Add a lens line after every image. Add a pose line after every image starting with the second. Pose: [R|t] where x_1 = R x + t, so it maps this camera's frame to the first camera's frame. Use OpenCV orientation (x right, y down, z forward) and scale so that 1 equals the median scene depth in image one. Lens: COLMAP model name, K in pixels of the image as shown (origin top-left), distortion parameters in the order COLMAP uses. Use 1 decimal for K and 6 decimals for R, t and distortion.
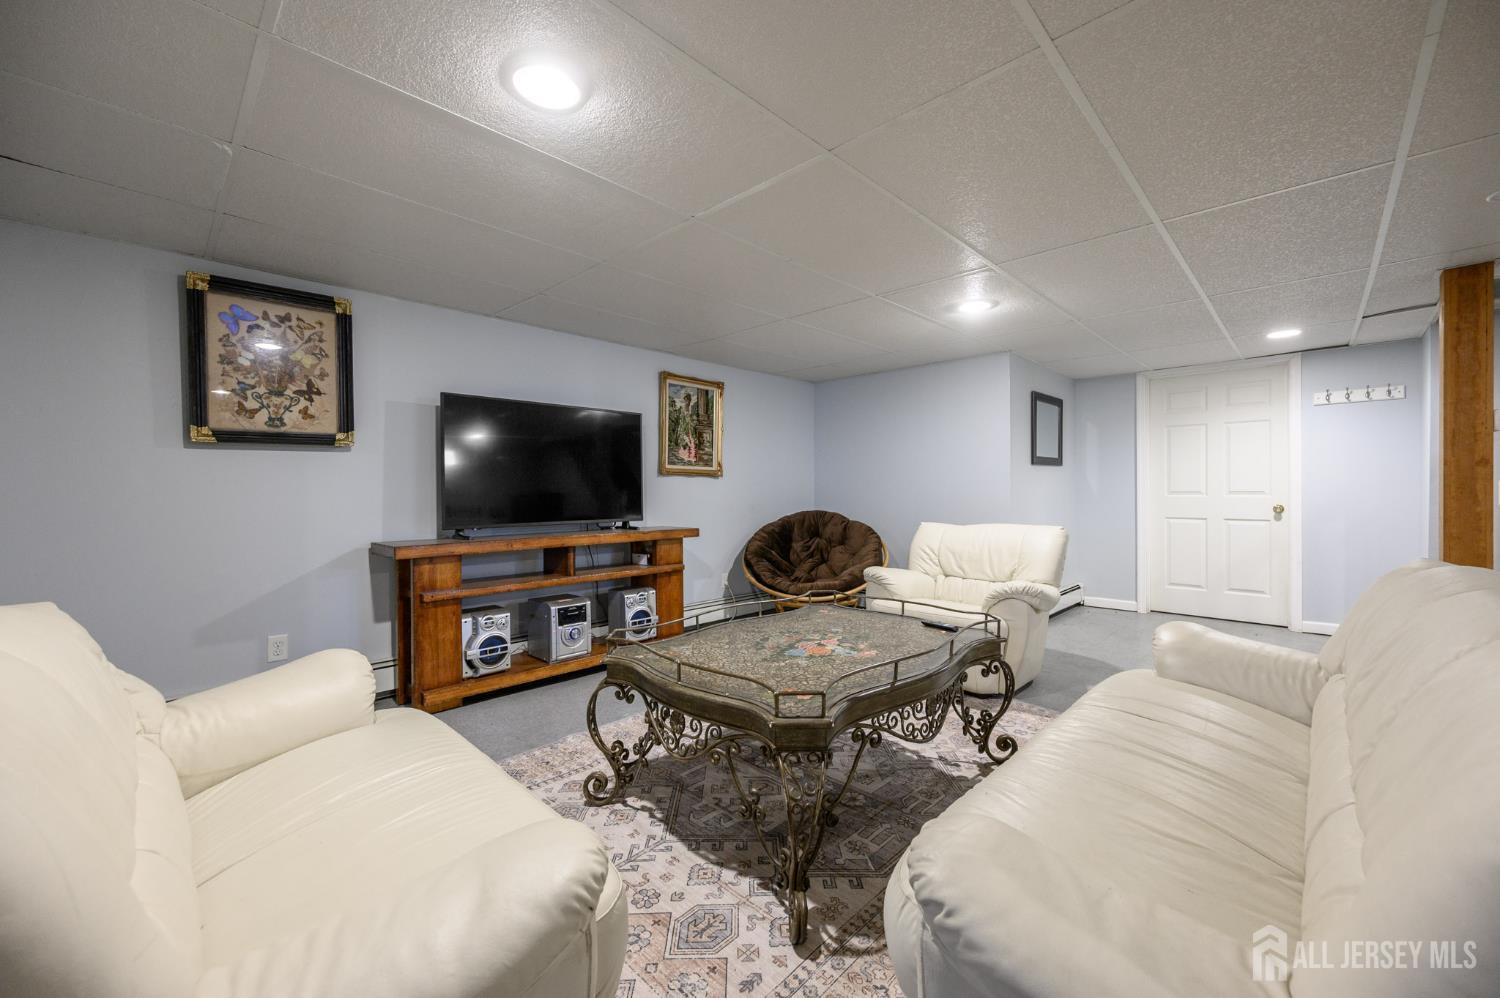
lens RADIAL K [[590.8, 0, 748.1], [0, 590.8, 494.1], [0, 0, 1]] dist [0.002406, 0.000340]
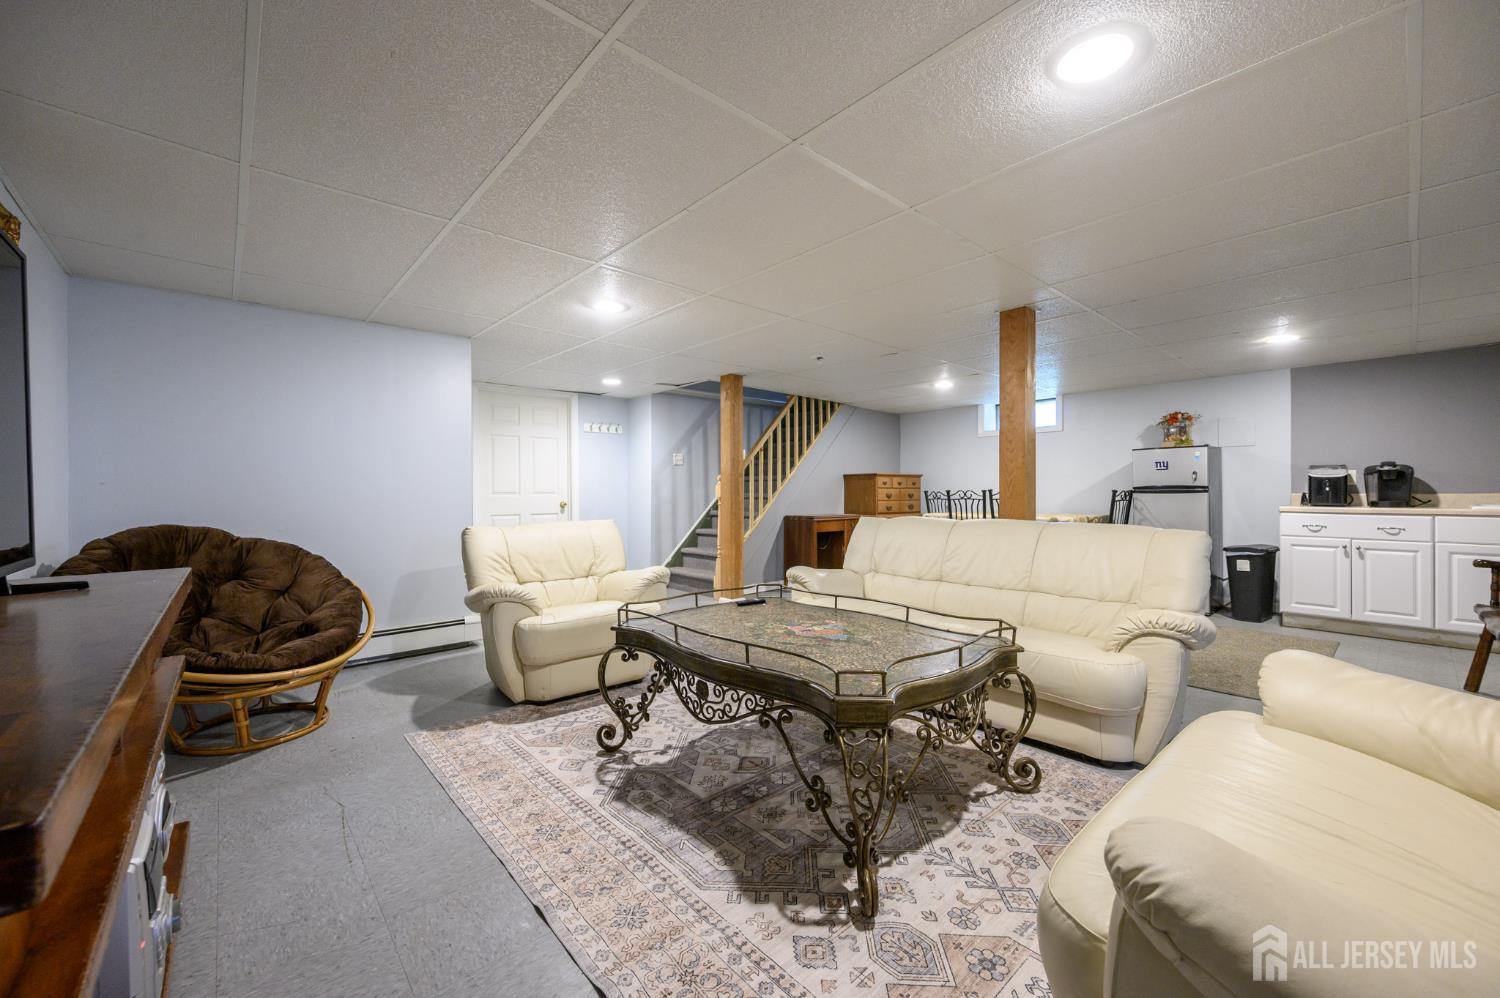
lens RADIAL K [[590.8, 0, 748.1], [0, 590.8, 494.1], [0, 0, 1]] dist [0.002406, 0.000340]
pose [[0.072191, -0.001977, 0.997389, -0.960615], [0.014338, 0.999897, 0.000944, 0.012927], [-0.997288, 0.014233, 0.072212, 1.068105]]
